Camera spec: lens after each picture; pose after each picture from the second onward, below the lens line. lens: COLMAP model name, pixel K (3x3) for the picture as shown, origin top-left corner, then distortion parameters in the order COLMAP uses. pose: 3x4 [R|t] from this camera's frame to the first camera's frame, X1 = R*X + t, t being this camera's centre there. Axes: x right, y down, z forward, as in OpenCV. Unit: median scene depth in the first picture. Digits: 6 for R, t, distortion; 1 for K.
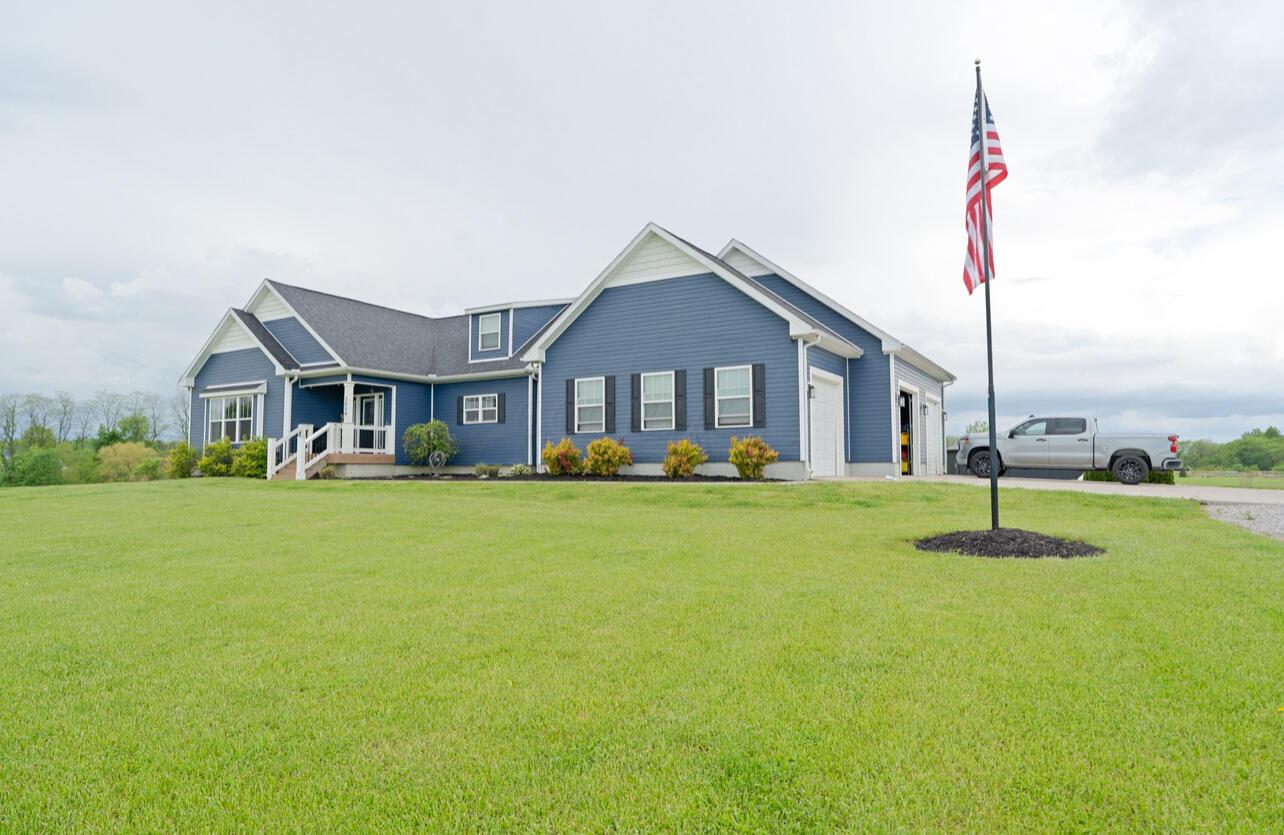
lens RADIAL K [[623.2, 0, 642.0], [0, 623.2, 417.5], [0, 0, 1]] dist [-0.002817, -0.000101]
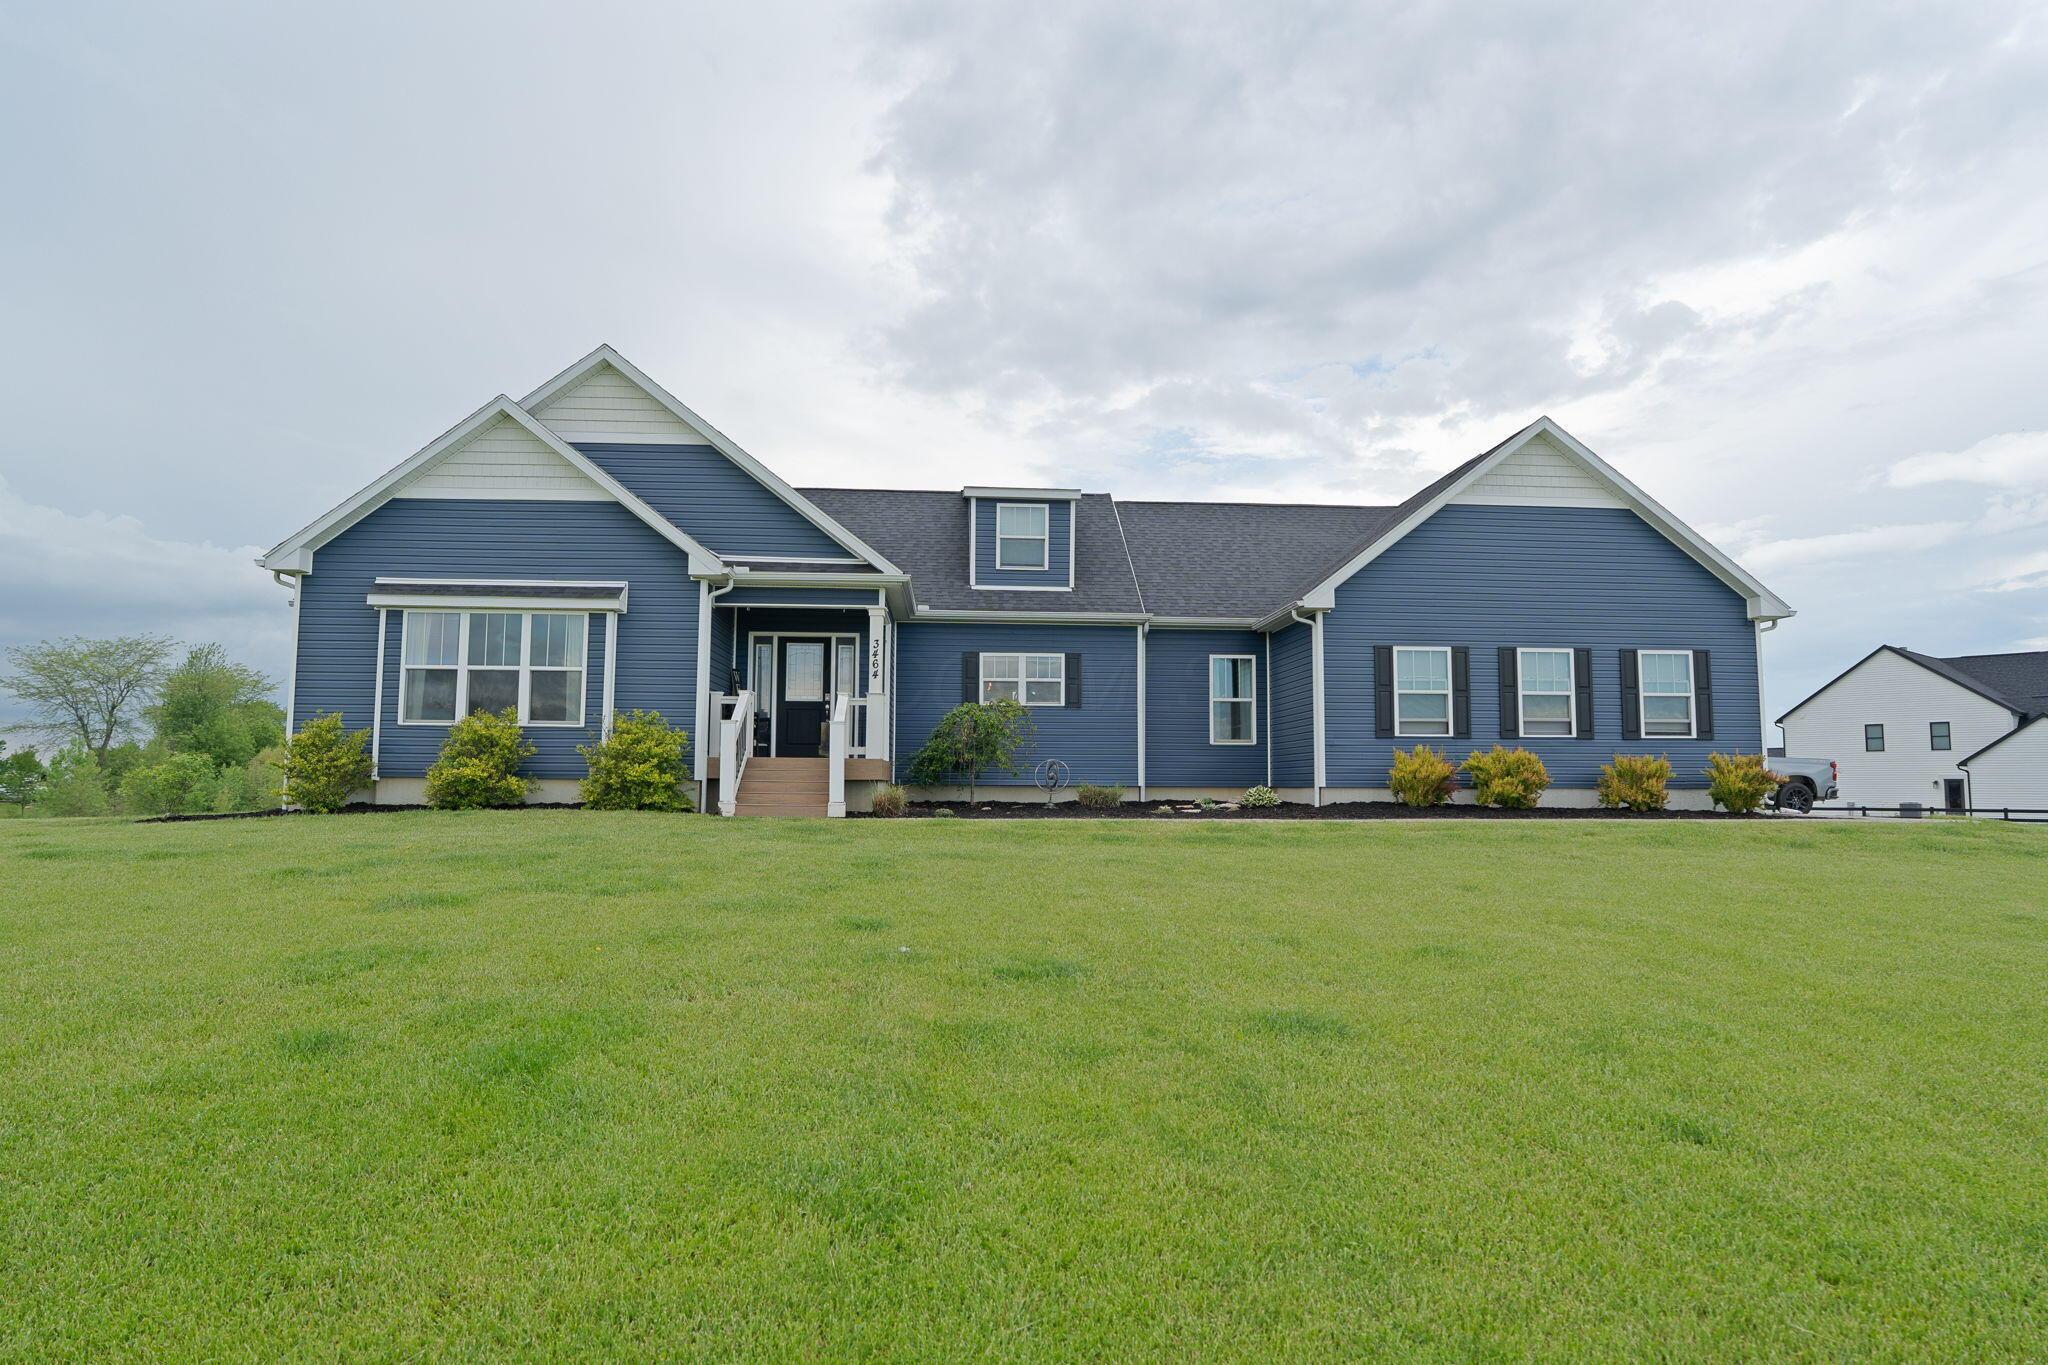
lens RADIAL K [[983.5, 0, 1024.0], [0, 983.5, 682.5], [0, 0, 1]] dist [-0.020986, 0.000123]
pose [[0.872273, 0.062115, 0.485059, -0.690091], [-0.050301, 0.998035, -0.037350, 0.020649], [-0.486426, 0.008181, 0.873684, 0.282018]]
